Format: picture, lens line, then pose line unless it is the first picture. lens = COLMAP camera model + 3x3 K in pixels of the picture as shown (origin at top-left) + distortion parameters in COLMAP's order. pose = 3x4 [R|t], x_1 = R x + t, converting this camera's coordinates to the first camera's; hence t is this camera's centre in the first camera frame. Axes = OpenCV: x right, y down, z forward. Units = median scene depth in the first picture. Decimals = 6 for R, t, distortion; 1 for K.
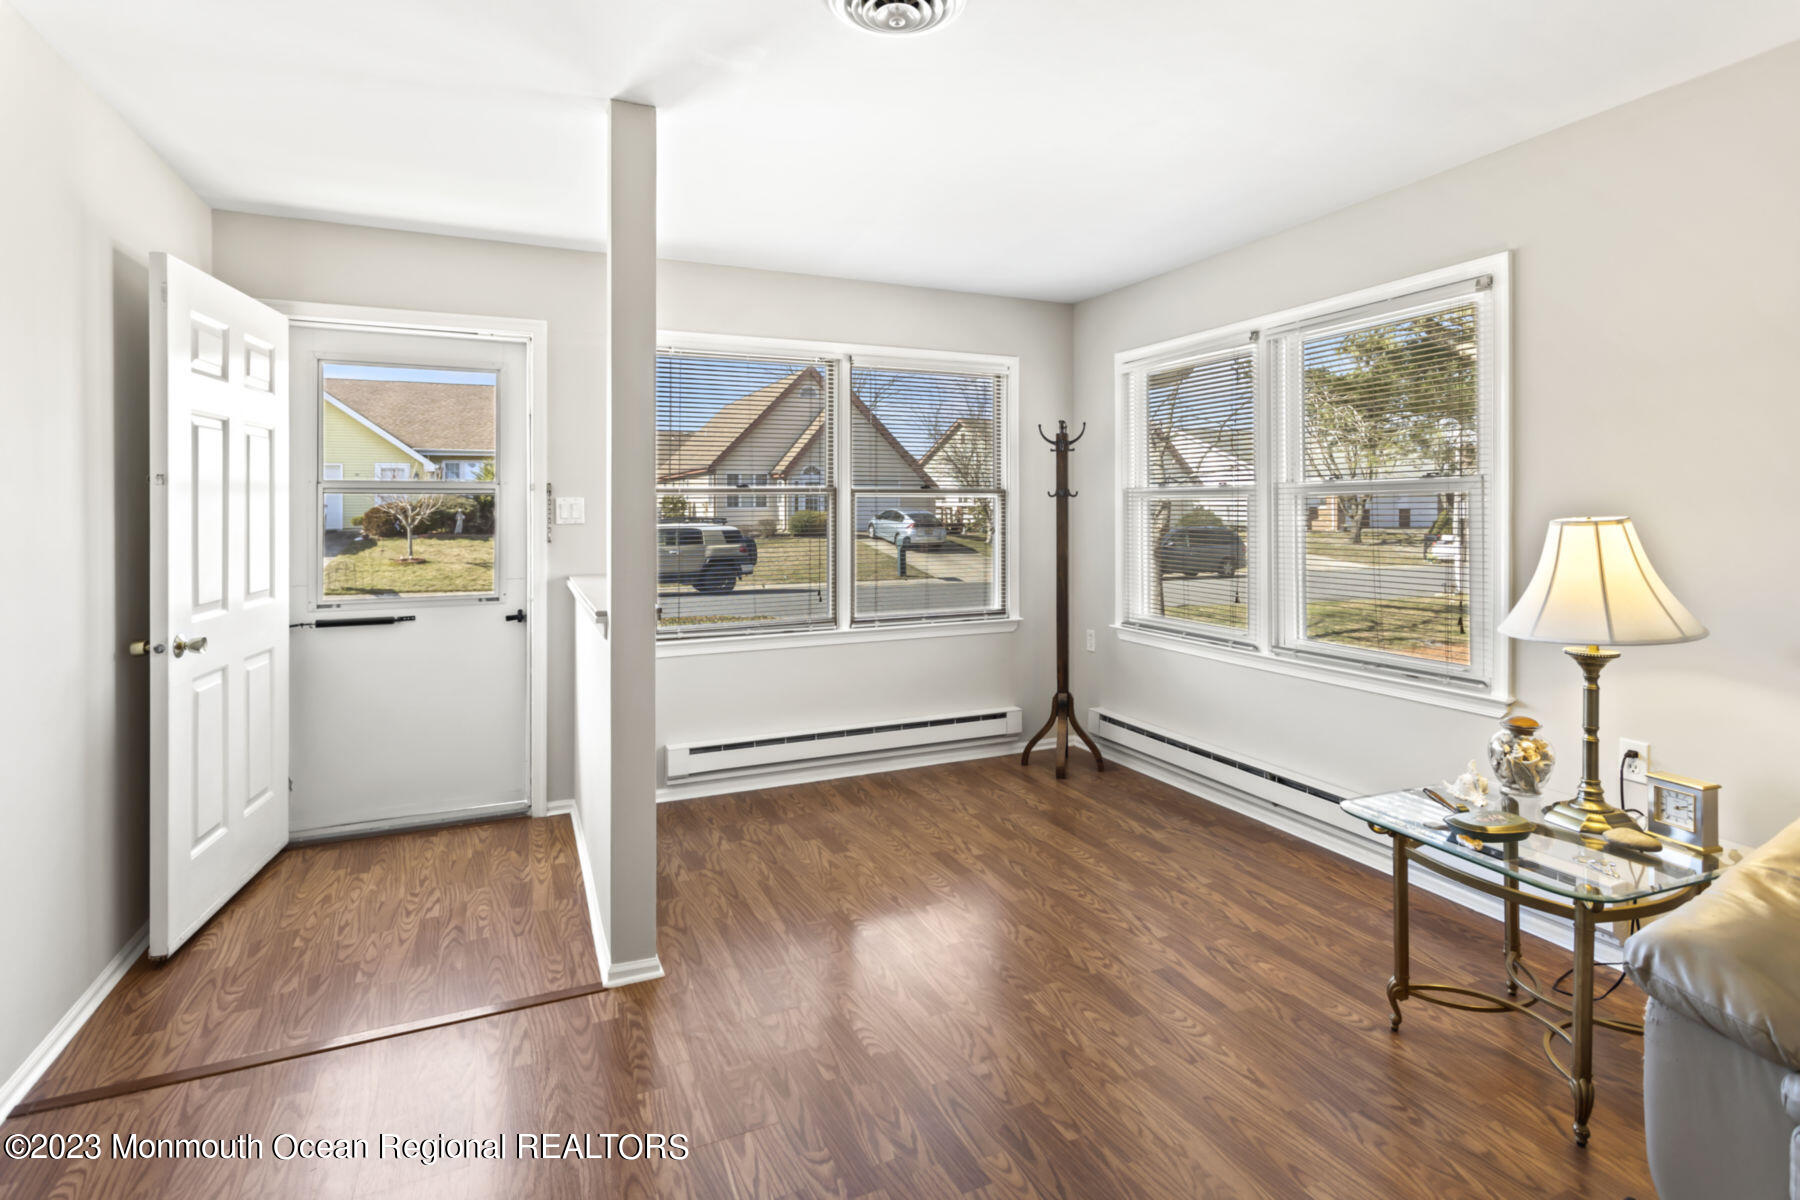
lens RADIAL K [[888.2, 0, 911.3], [0, 888.2, 508.6], [0, 0, 1]] dist [-0.001315, 0.000115]
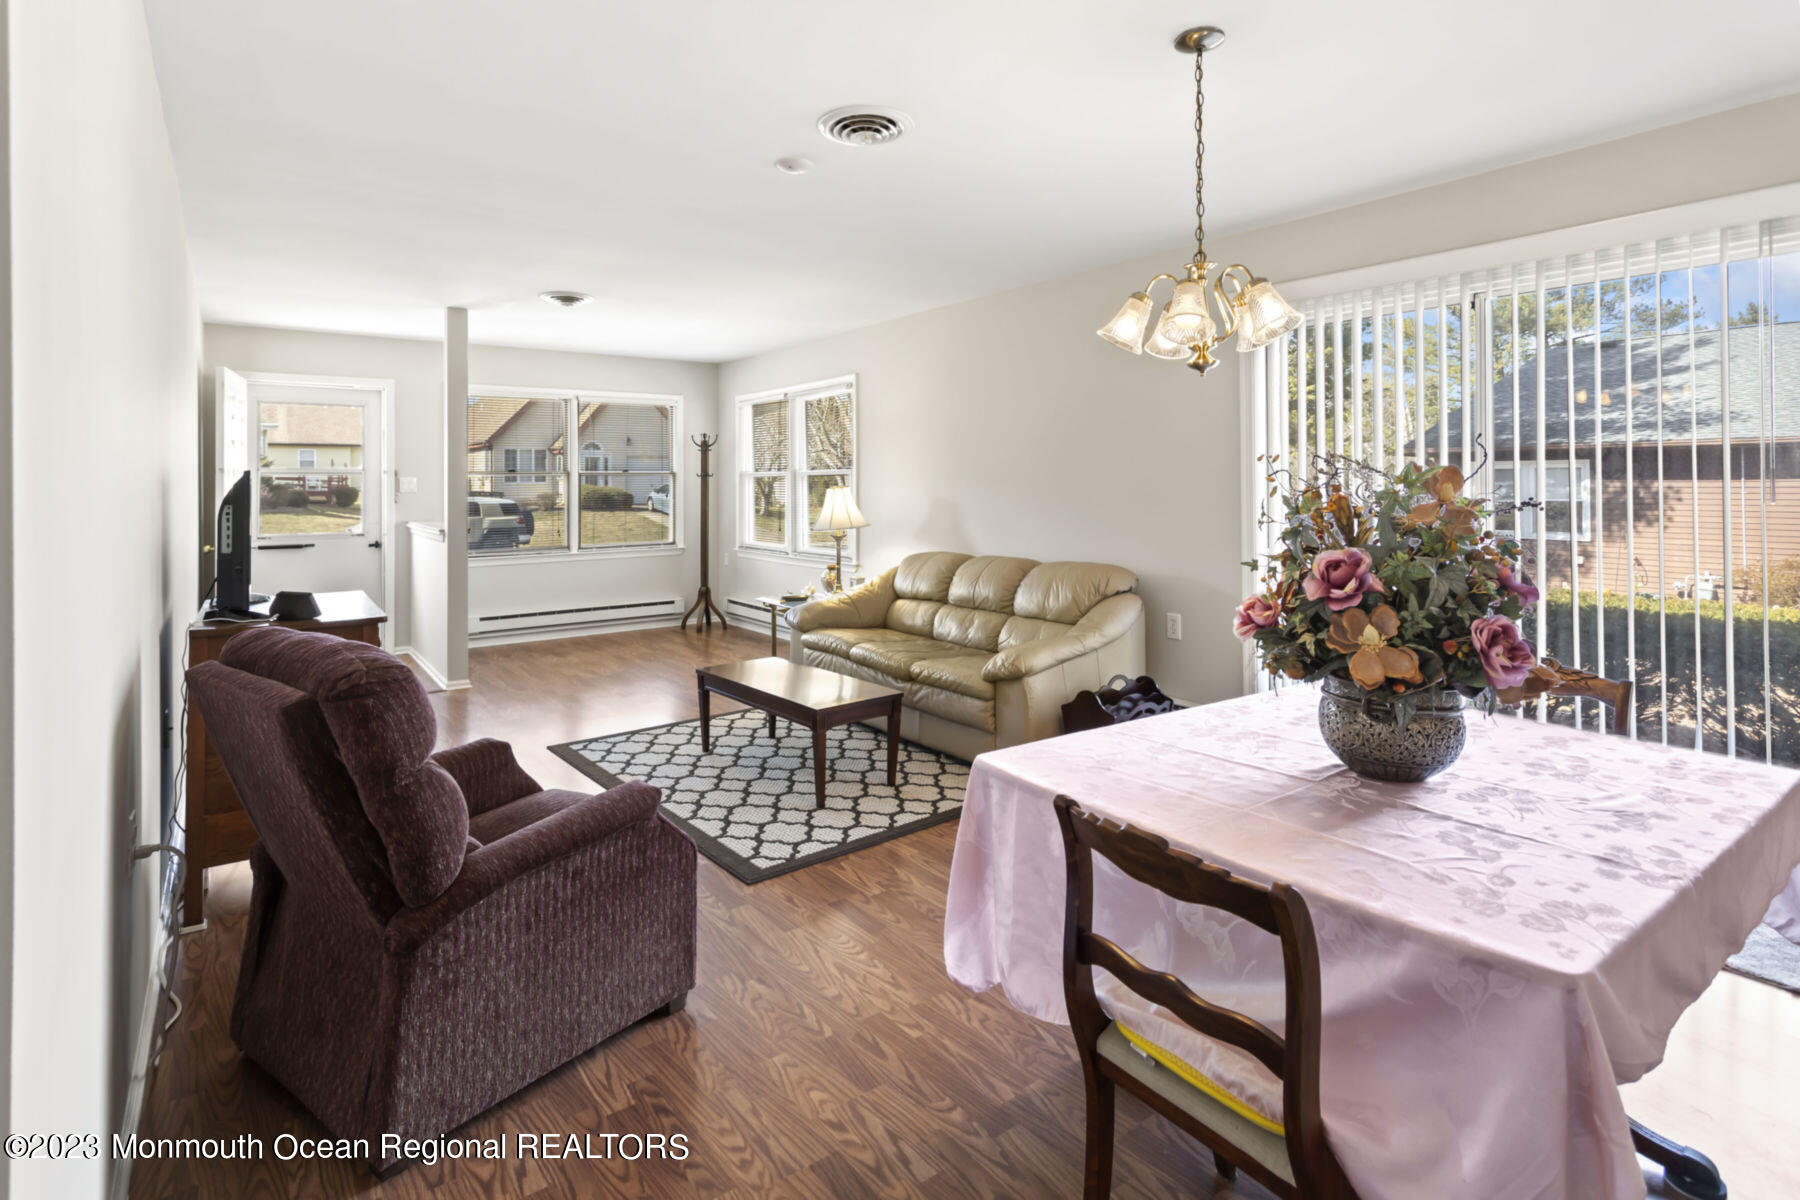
lens RADIAL K [[888.2, 0, 896.2], [0, 888.2, 474.9], [0, 0, 1]] dist [-0.001315, 0.000115]
pose [[0.978032, -0.000873, 0.208451, 0.175399], [0.002644, 0.999963, -0.008218, -0.000375], [-0.208436, 0.008588, 0.977998, -0.816343]]
